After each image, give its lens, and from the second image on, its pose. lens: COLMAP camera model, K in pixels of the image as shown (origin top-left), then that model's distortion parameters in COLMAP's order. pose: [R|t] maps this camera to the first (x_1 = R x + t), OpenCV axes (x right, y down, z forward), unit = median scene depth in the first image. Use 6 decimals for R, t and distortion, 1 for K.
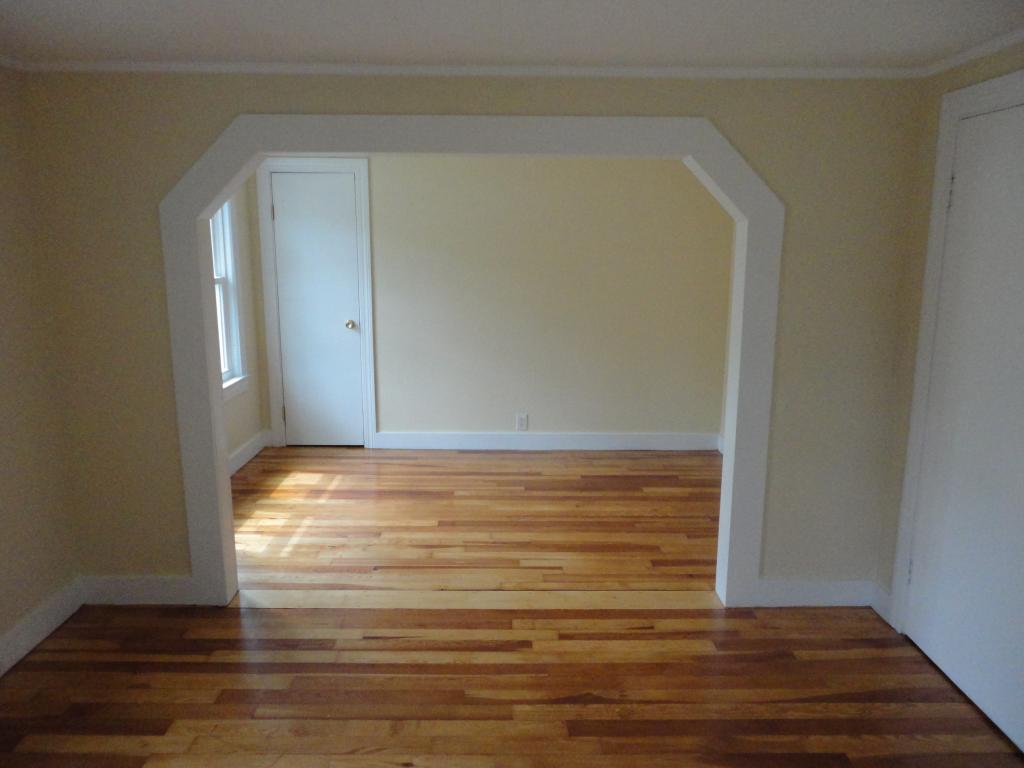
lens RADIAL K [[746.2, 0, 510.5], [0, 746.2, 380.4], [0, 0, 1]] dist [0.002668, -0.002175]
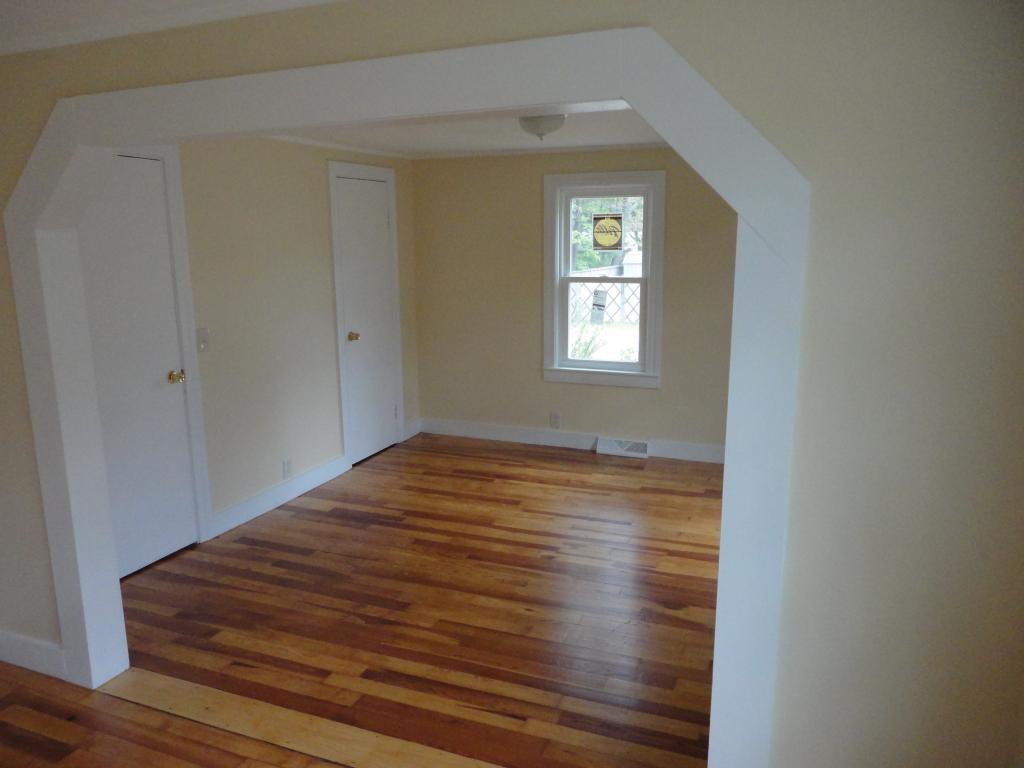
lens RADIAL K [[746.2, 0, 510.5], [0, 746.2, 380.4], [0, 0, 1]] dist [0.002668, -0.002175]
pose [[-0.925174, -0.062516, 0.374358, -0.498262], [0.079231, 0.932799, 0.351581, -0.325852], [-0.371180, 0.354934, -0.858048, 1.684879]]
